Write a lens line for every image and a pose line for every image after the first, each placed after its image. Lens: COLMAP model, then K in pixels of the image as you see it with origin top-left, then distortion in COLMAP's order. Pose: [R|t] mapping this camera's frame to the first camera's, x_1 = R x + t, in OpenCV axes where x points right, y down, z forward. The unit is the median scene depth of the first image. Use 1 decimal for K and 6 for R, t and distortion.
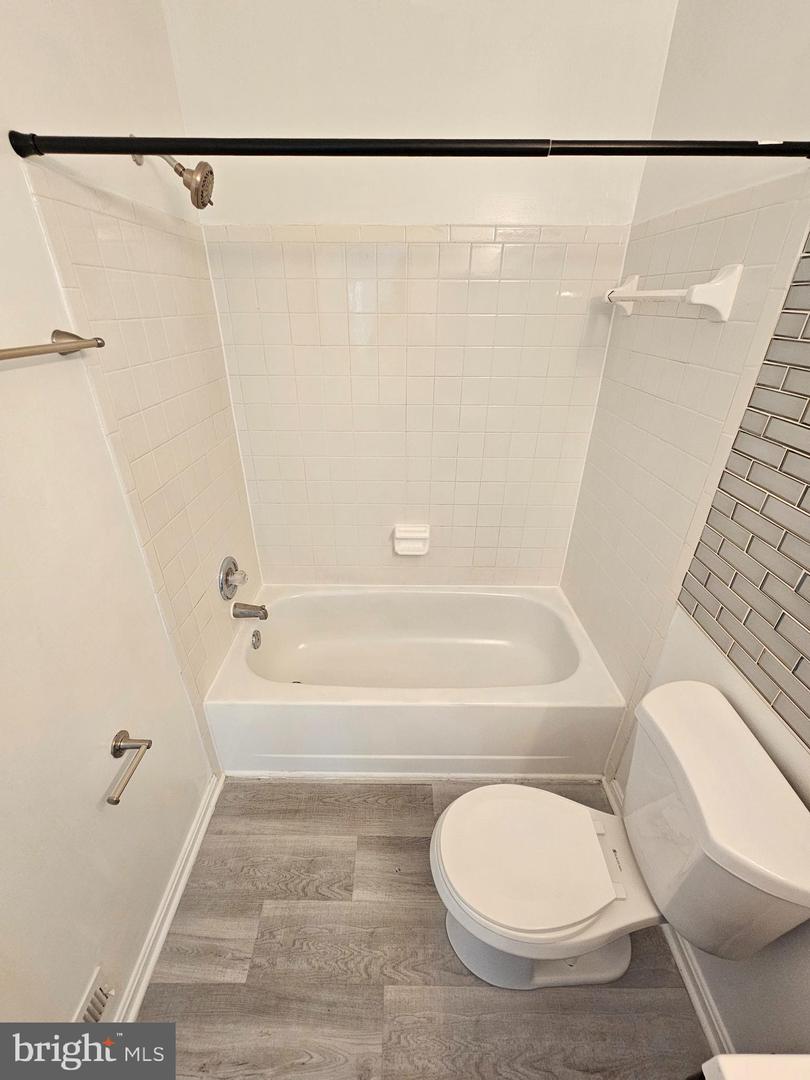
lens RADIAL K [[440.5, 0, 407.4], [0, 440.5, 535.2], [0, 0, 1]] dist [-0.002445, -0.000068]
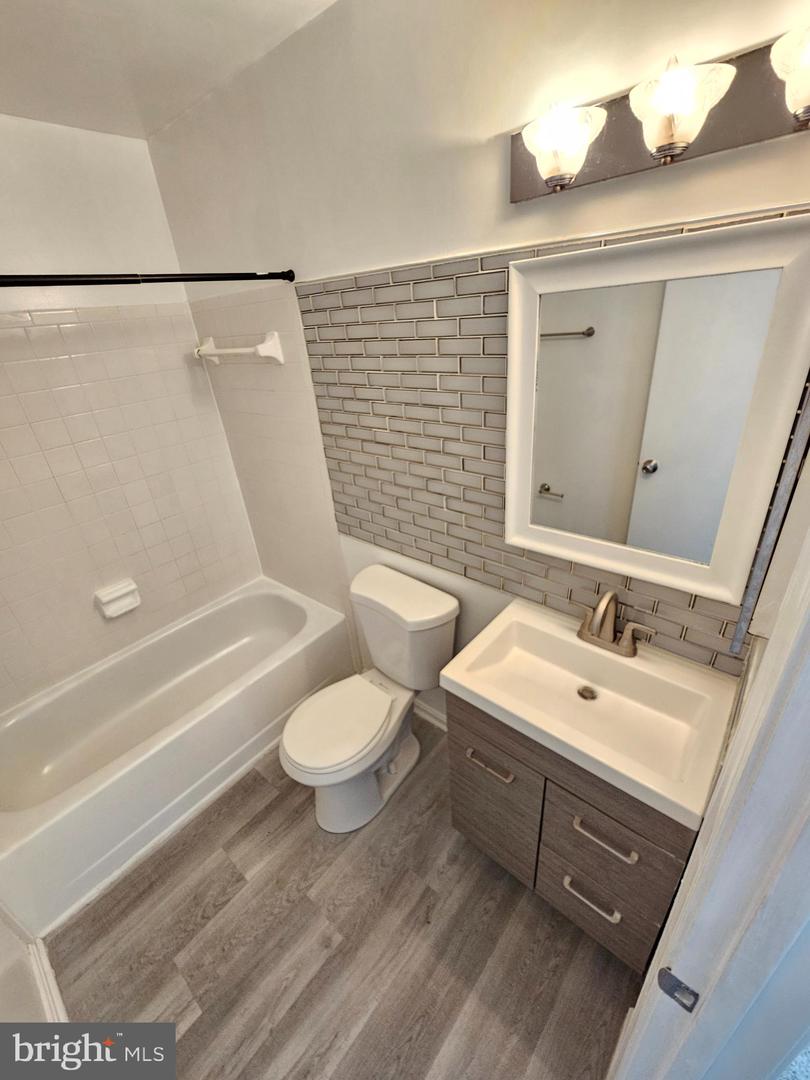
lens RADIAL K [[440.5, 0, 400.5], [0, 440.5, 537.5], [0, 0, 1]] dist [-0.002445, -0.000068]
pose [[0.646578, -0.402905, 0.647769, -0.264572], [0.437645, 0.891422, 0.117615, 0.074977], [-0.624823, 0.207446, 0.752703, -0.312478]]
